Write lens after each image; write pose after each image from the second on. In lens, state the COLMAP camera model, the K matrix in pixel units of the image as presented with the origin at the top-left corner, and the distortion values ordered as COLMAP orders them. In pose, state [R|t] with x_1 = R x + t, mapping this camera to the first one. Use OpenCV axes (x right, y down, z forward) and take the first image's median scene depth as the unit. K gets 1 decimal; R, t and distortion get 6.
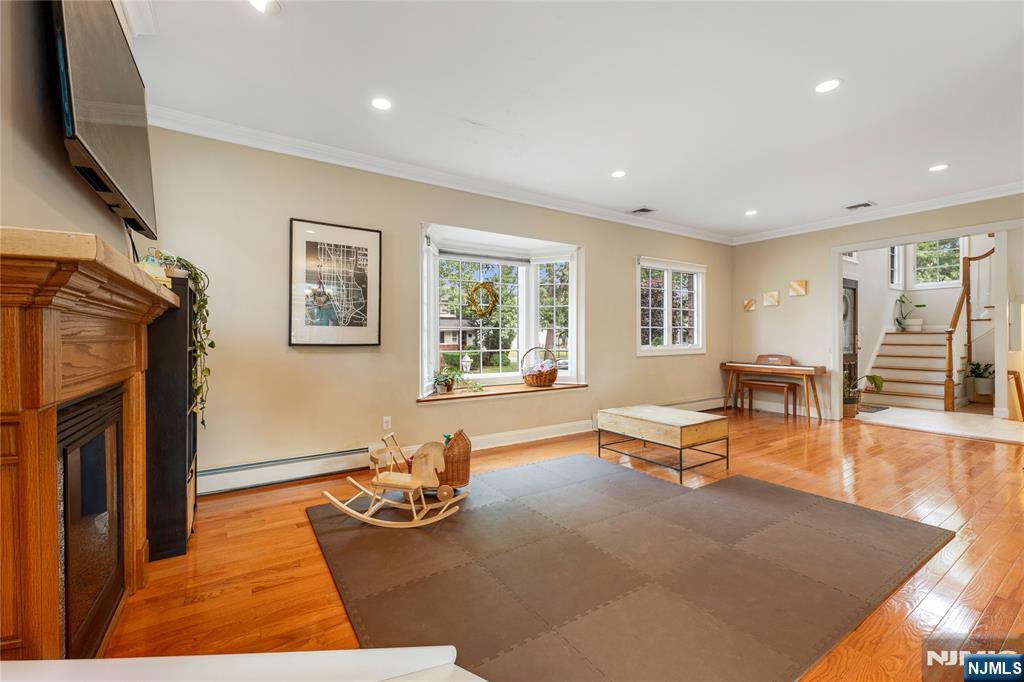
lens RADIAL K [[426.2, 0, 513.1], [0, 426.2, 332.9], [0, 0, 1]] dist [-0.000890, -0.000089]
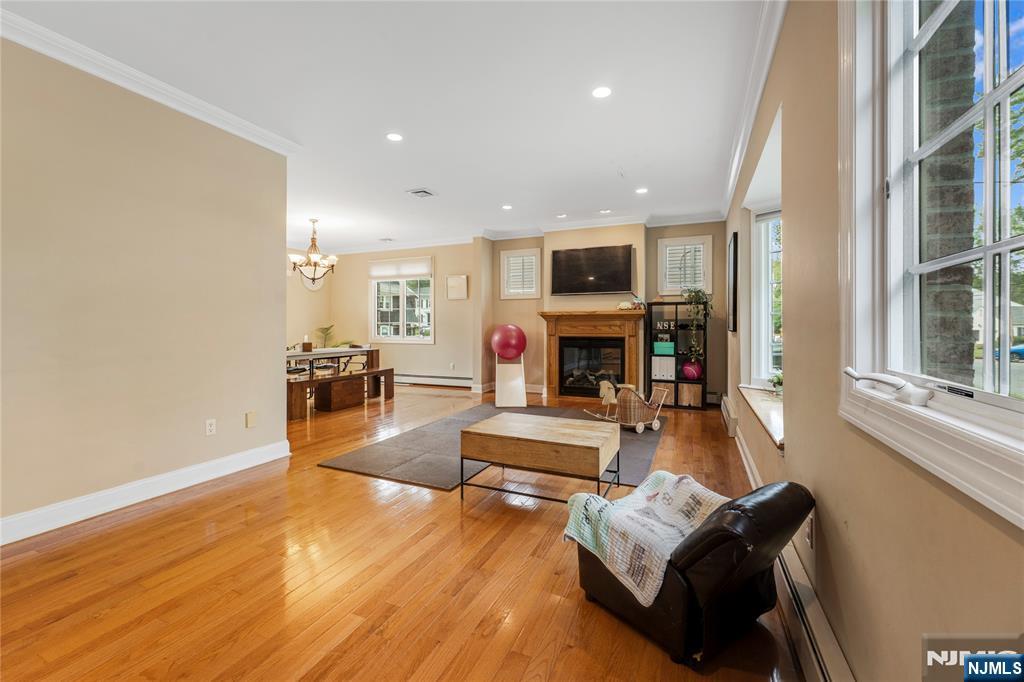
lens RADIAL K [[419.2, 0, 511.7], [0, 419.2, 327.7], [0, 0, 1]] dist [0.000556, 0.000080]
pose [[-0.837770, 0.000328, -0.546024, 0.799542], [-0.001485, 0.999995, 0.002878, 0.014955], [0.546022, 0.003222, -0.837765, 1.608982]]
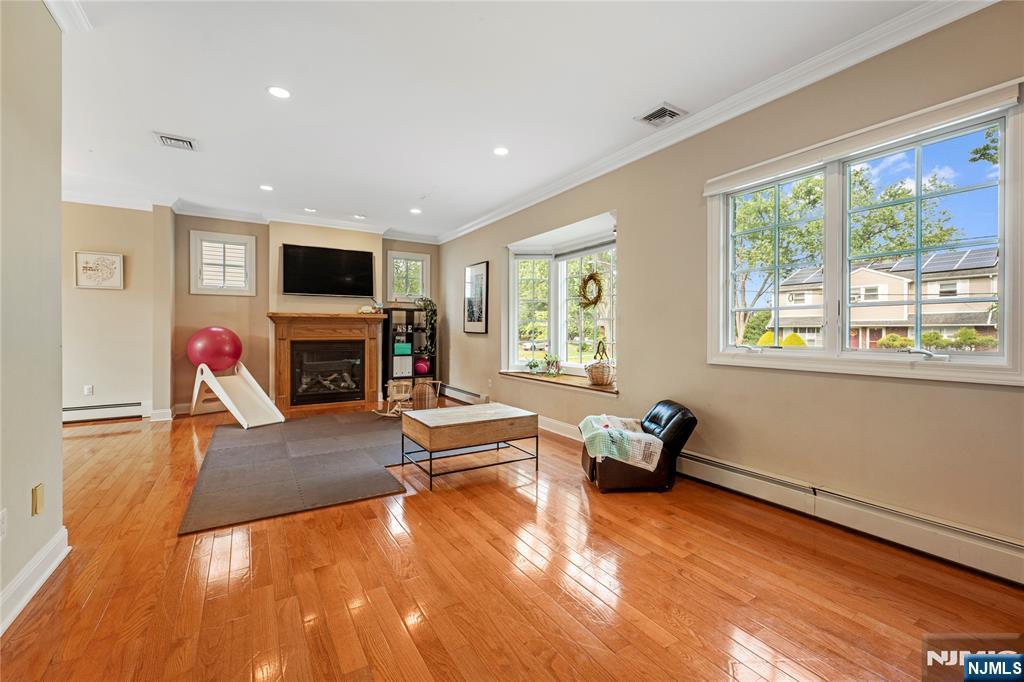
lens RADIAL K [[426.2, 0, 513.1], [0, 426.2, 332.9], [0, 0, 1]] dist [-0.000890, -0.000089]
pose [[-0.021330, 0.006054, -0.999754, 1.255612], [-0.000961, 0.999981, 0.006076, 0.016912], [0.999772, 0.001091, -0.021323, 1.121113]]
